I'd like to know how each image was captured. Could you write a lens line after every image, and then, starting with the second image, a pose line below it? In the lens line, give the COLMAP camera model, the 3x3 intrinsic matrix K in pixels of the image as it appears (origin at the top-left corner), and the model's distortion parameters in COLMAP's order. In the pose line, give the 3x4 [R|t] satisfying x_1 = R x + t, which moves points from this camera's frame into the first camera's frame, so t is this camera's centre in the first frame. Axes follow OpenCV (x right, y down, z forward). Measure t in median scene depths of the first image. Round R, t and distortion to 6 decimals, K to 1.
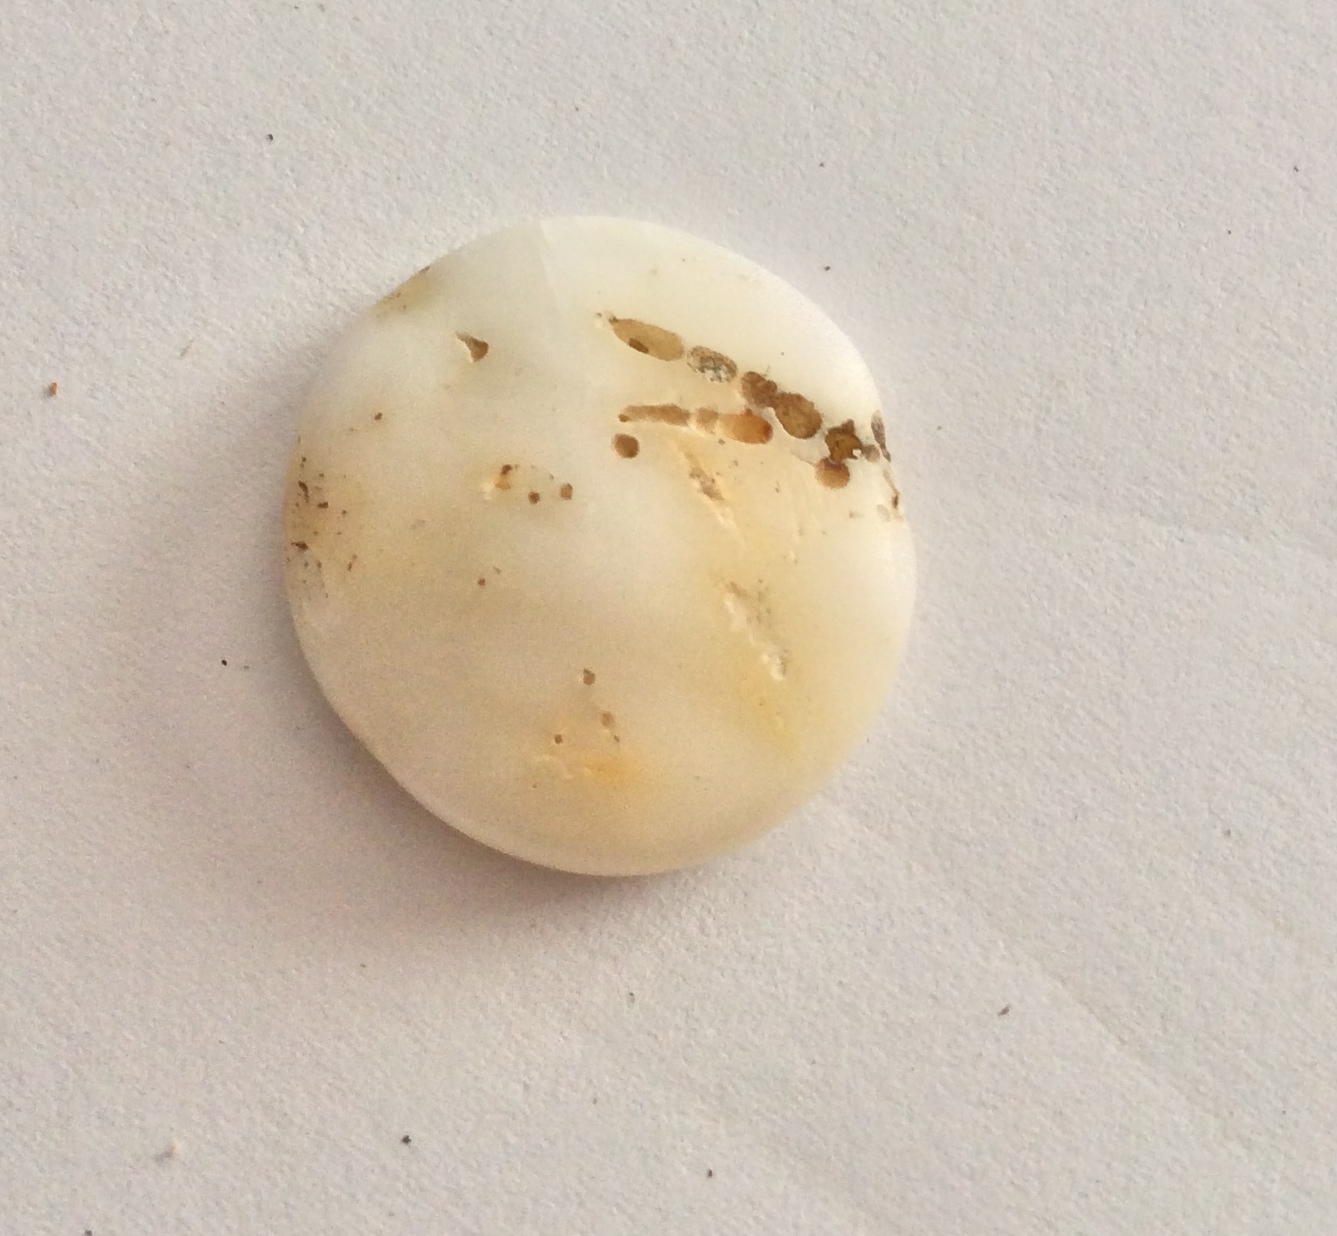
lens RADIAL K [[1564.1, 0, 669.5], [0, 1564.1, 617.3], [0, 0, 1]] dist [0.026414, 0.000000]
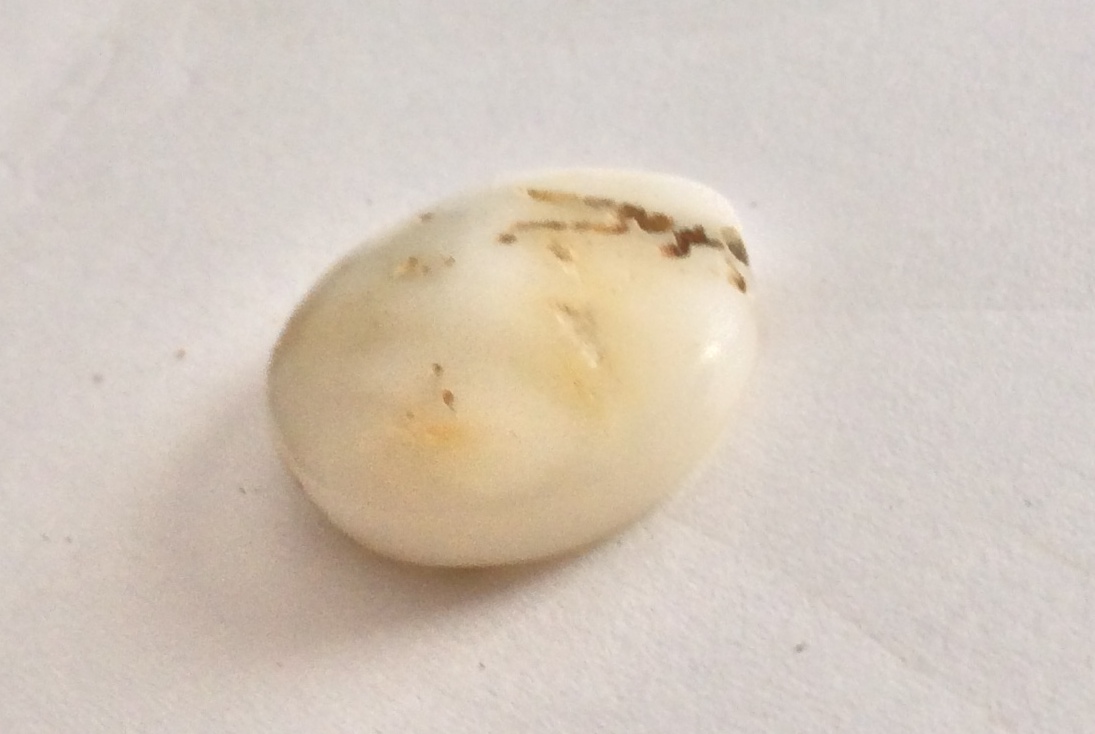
lens RADIAL K [[1395.5, 0, 546.6], [0, 1395.5, 367.6], [0, 0, 1]] dist [0.020943, 0.000000]
pose [[0.962022, -0.072443, -0.263185, 0.297428], [-0.033425, 0.925626, -0.376960, 0.417192], [0.270919, 0.371441, 0.888051, 0.045283]]
